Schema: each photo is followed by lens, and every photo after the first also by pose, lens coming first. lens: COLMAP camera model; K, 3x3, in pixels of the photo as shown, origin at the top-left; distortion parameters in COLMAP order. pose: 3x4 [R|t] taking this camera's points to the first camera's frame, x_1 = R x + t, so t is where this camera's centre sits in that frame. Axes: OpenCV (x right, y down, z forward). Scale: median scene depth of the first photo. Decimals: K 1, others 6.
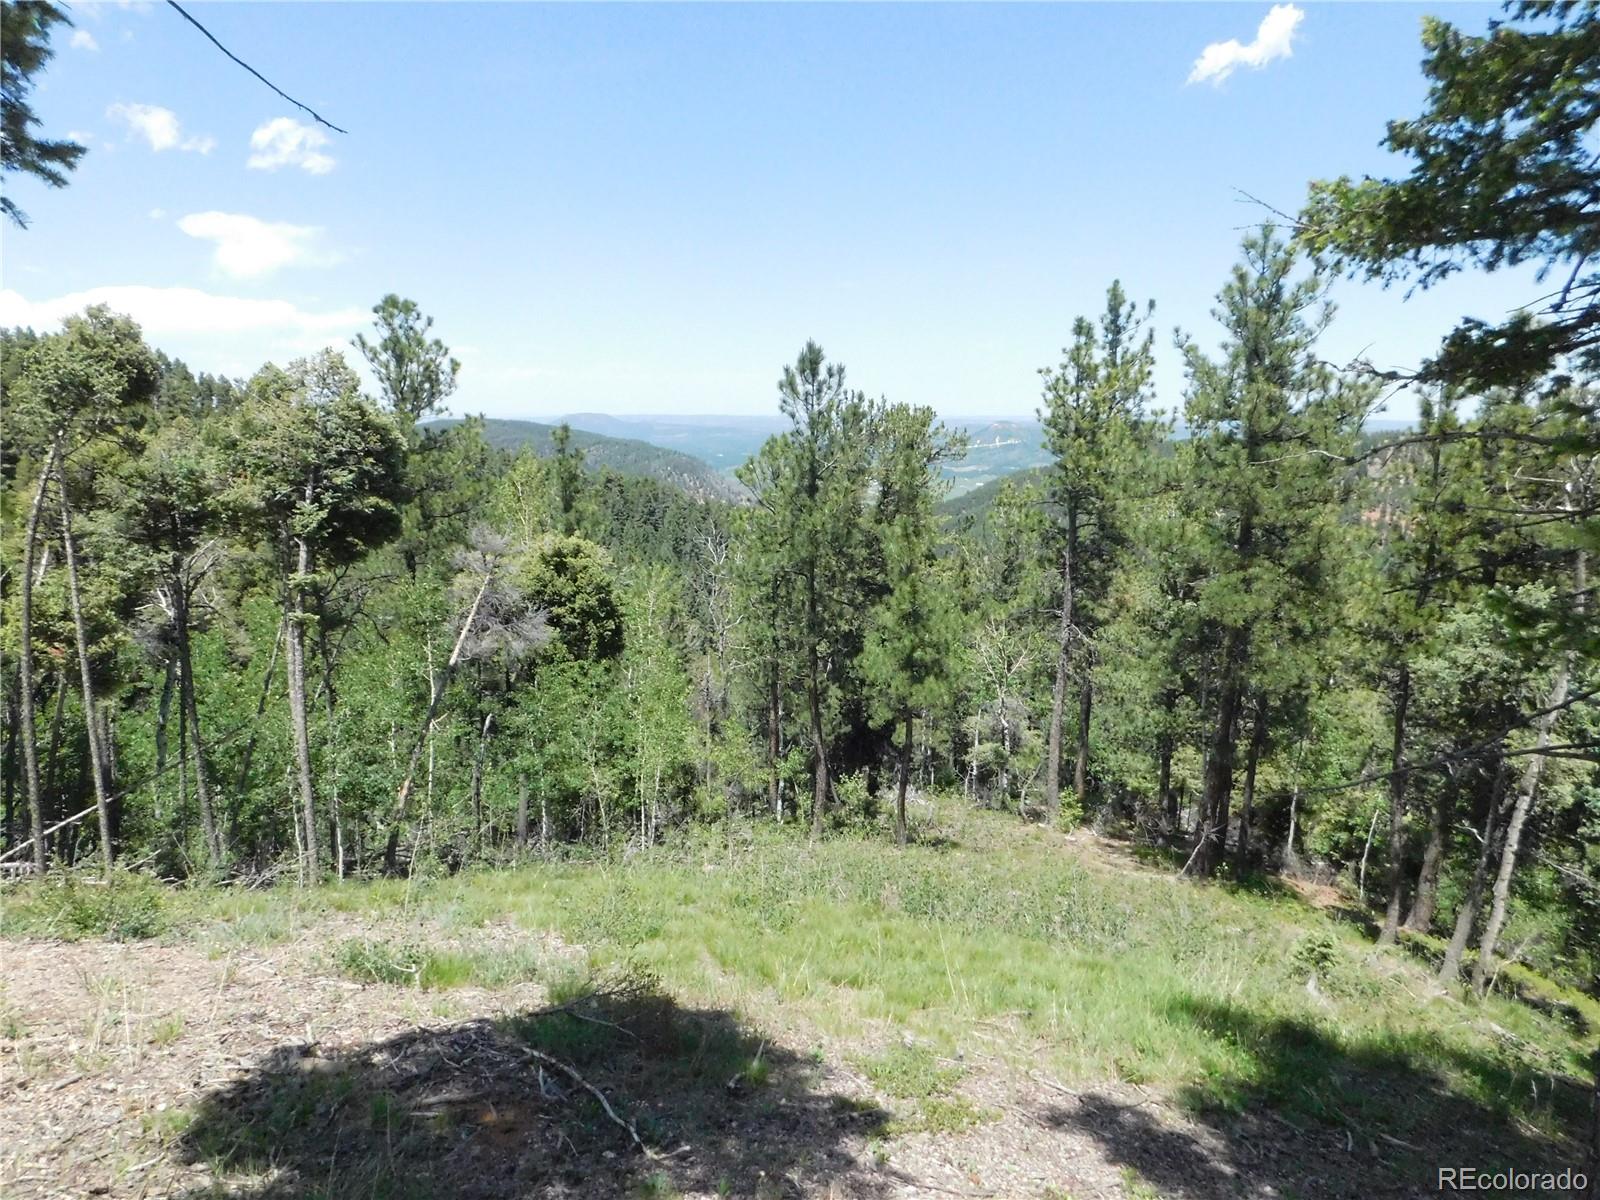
lens RADIAL K [[1063.7, 0, 817.3], [0, 1063.7, 608.0], [0, 0, 1]] dist [-0.067292, 0.050540]
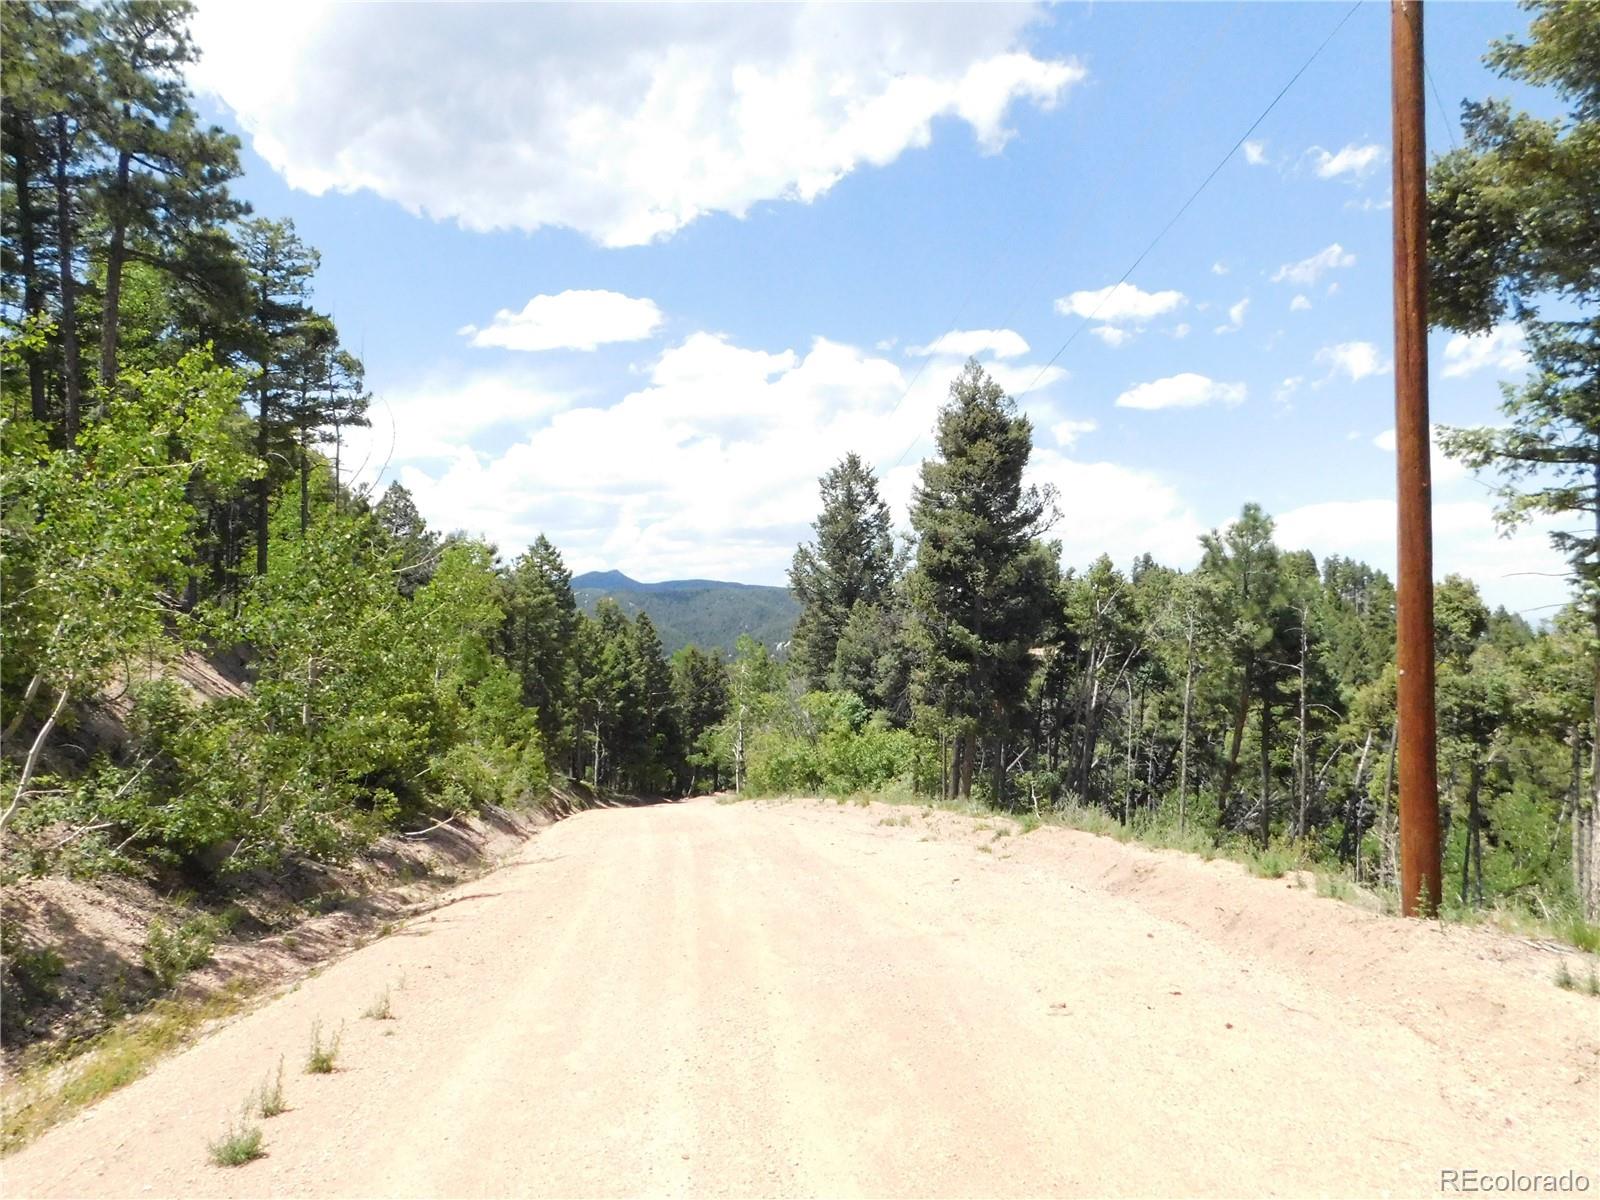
lens RADIAL K [[1072.4, 0, 800.0], [0, 1072.4, 600.0], [0, 0, 1]] dist [-0.063320, 0.063209]
pose [[0.515556, -0.028780, -0.856373, 0.113406], [-0.141942, 0.982759, -0.118479, 0.052477], [0.845018, 0.182638, 0.502582, -0.482632]]
